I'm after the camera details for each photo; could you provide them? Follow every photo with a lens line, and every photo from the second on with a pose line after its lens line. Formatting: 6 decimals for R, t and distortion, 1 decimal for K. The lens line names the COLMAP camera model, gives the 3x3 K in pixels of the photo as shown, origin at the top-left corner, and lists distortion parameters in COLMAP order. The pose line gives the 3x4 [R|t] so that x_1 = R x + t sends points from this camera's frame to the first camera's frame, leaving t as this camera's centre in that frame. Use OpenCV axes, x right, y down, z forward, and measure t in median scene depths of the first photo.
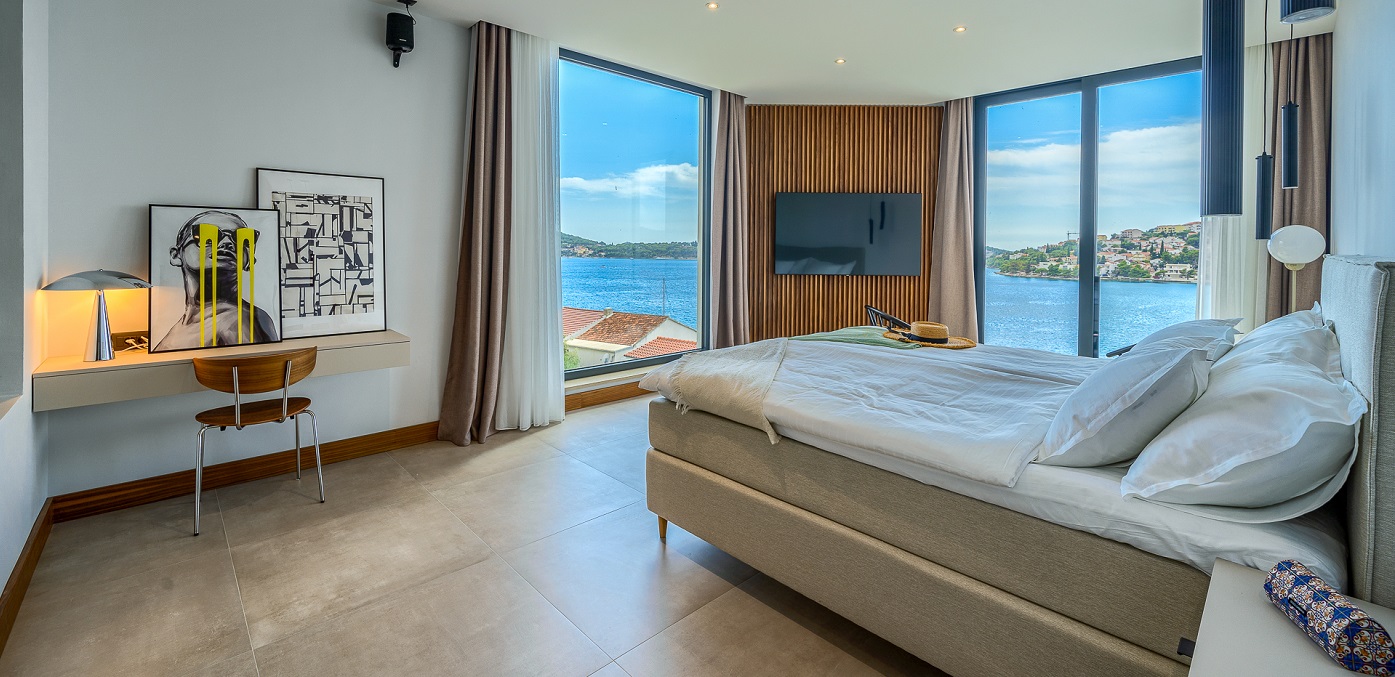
lens RADIAL K [[554.9, 0, 697.2], [0, 554.9, 315.0], [0, 0, 1]] dist [-0.001673, 0.000207]
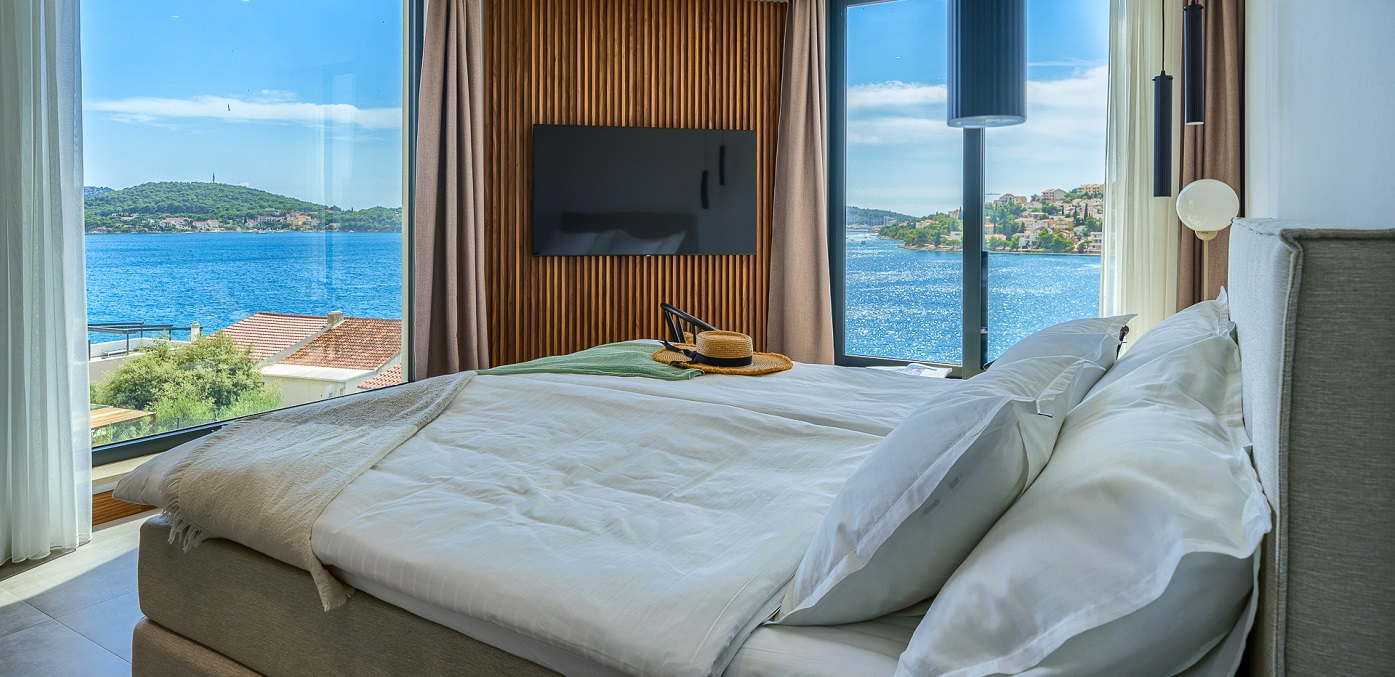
lens RADIAL K [[813.1, 0, 696.9], [0, 813.1, 337.5], [0, 0, 1]] dist [0.001599, -0.000859]
pose [[0.967535, -0.042958, 0.249058, 0.168152], [0.035580, 0.998787, 0.034049, -0.013346], [-0.250218, -0.024082, 0.967890, 0.133367]]
